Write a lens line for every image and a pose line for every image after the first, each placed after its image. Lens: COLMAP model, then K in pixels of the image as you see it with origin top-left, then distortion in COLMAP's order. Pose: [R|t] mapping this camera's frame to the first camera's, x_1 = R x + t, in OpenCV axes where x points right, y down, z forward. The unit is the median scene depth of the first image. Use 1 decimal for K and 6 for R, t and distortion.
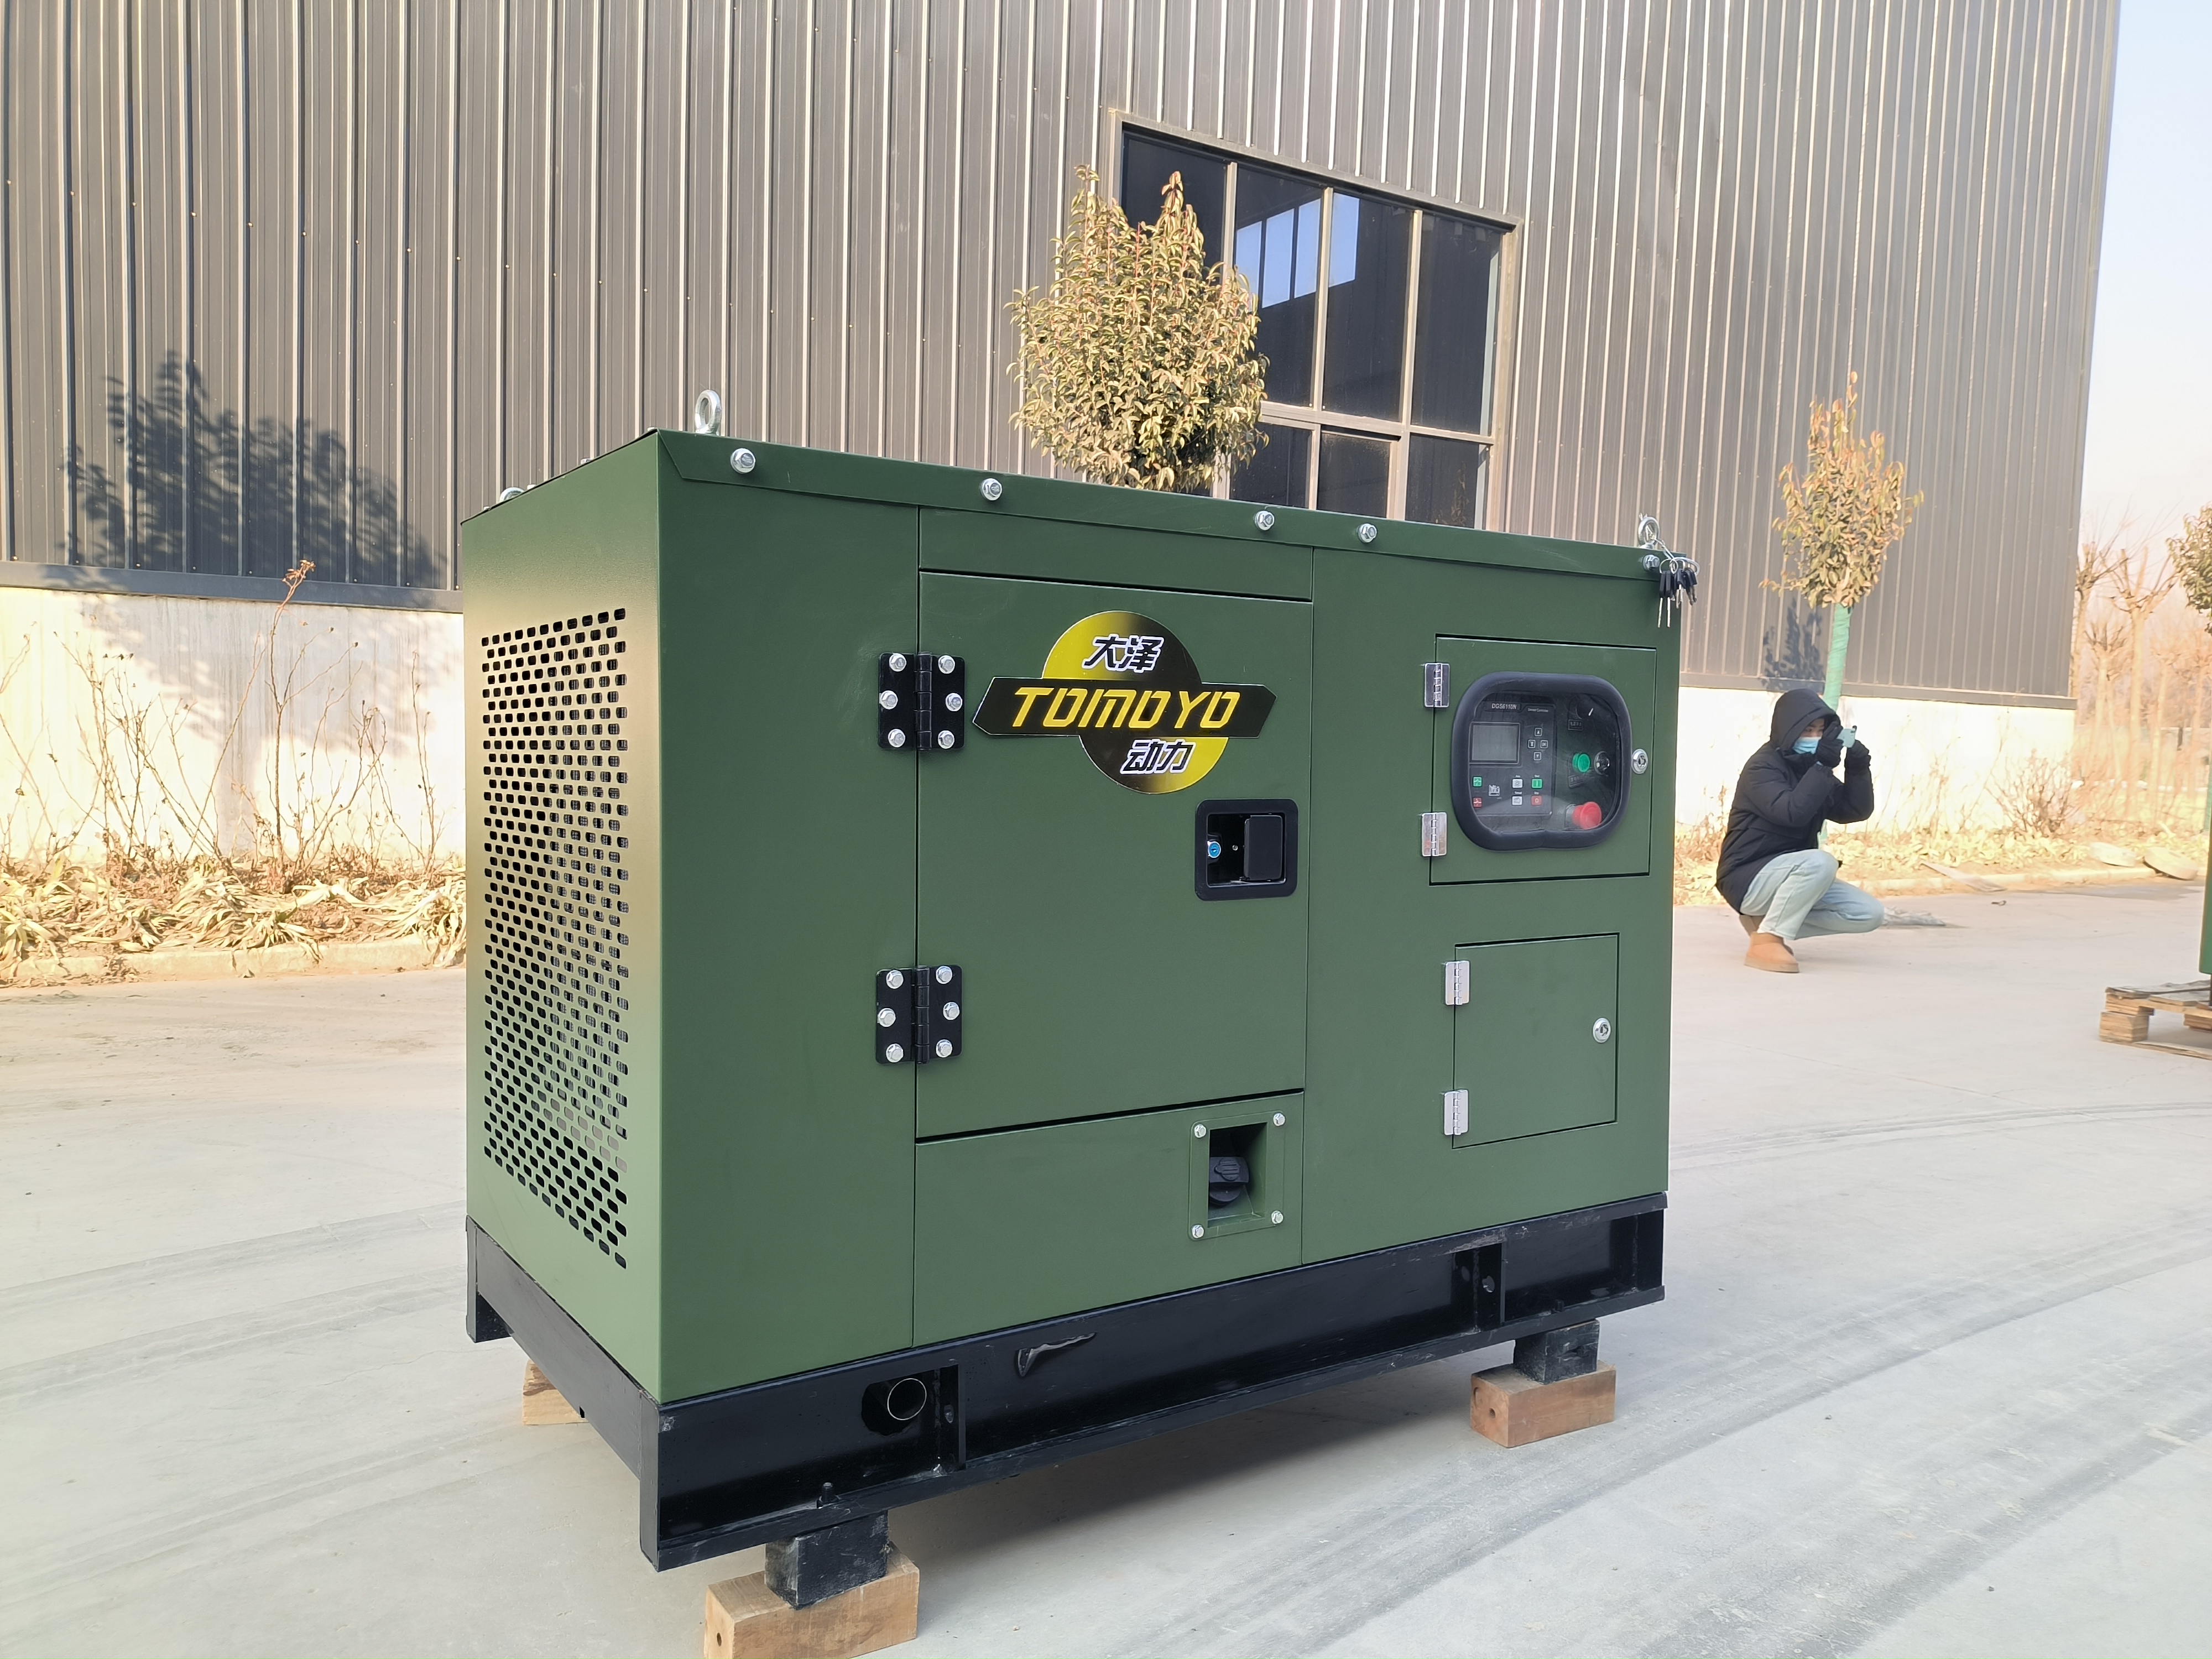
lens RADIAL K [[1663.0, 0, 1127.5], [0, 1663.0, 843.3], [0, 0, 1]] dist [0.062323, -0.071658]
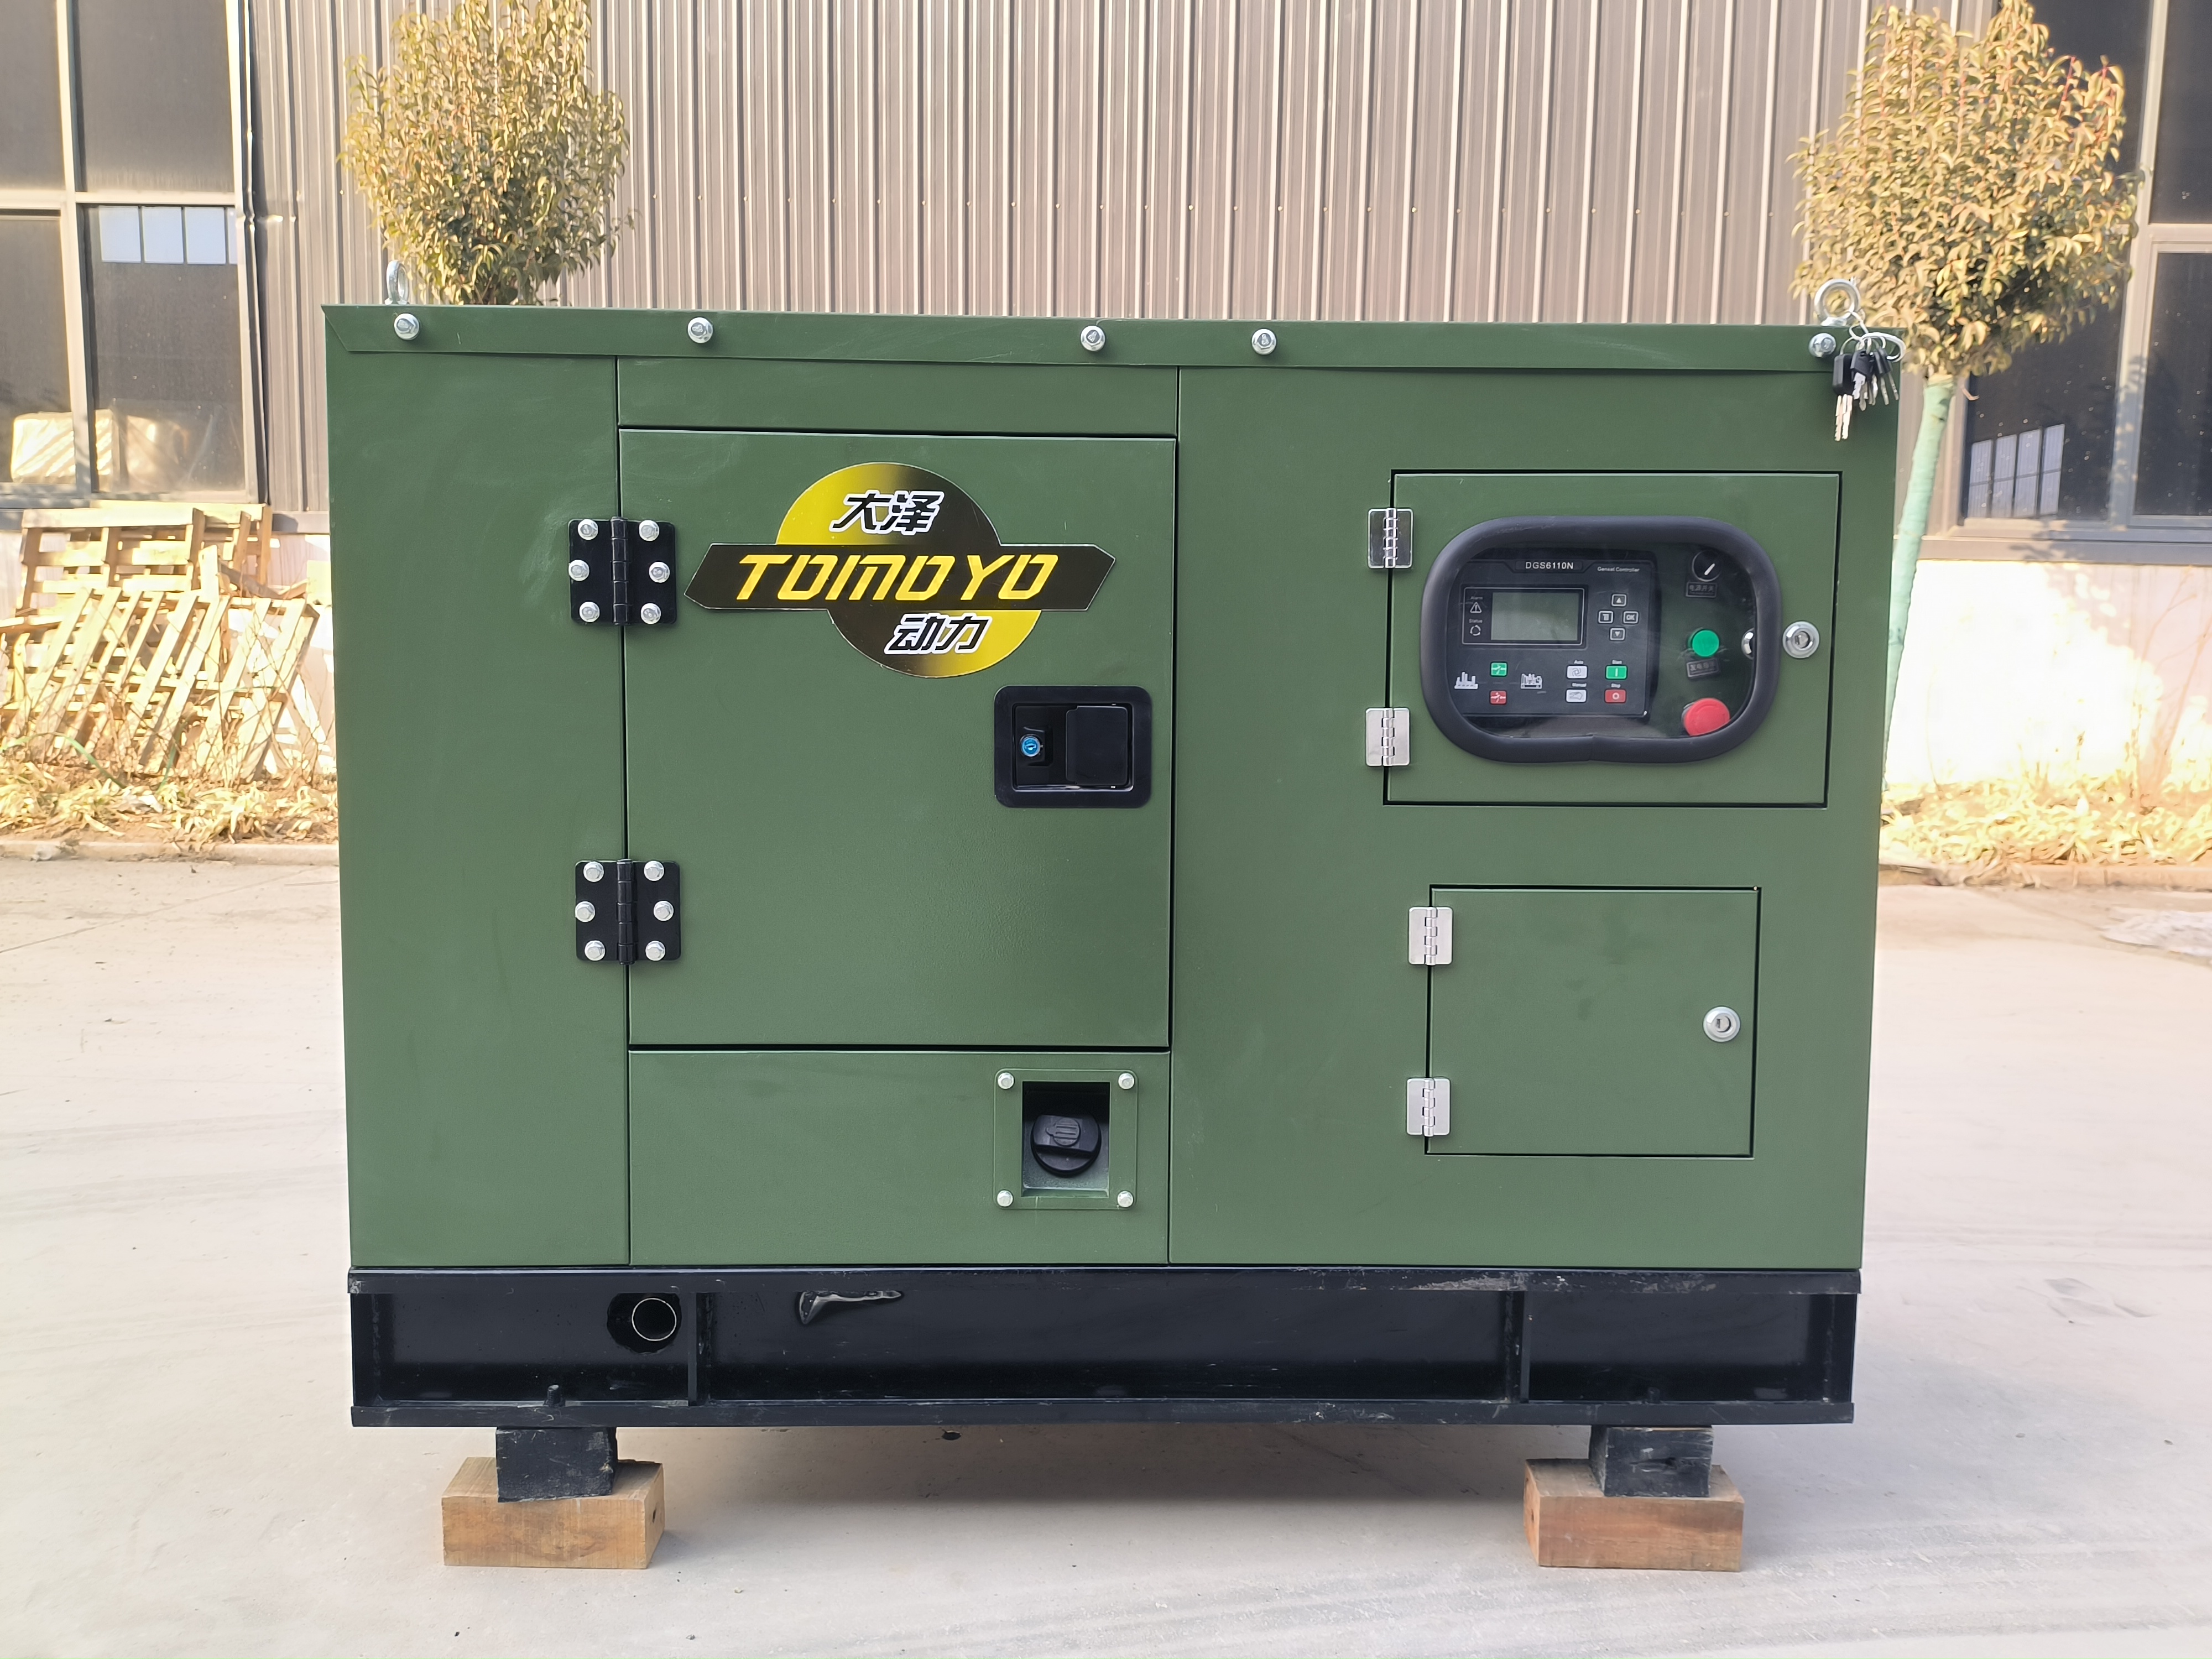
lens RADIAL K [[1663.0, 0, 1133.7], [0, 1663.0, 831.0], [0, 0, 1]] dist [0.062323, -0.071658]
pose [[0.839842, 0.044048, -0.541041, 0.546536], [-0.027941, 0.998889, 0.037952, 0.012801], [0.542111, -0.016756, 0.840140, 0.328066]]
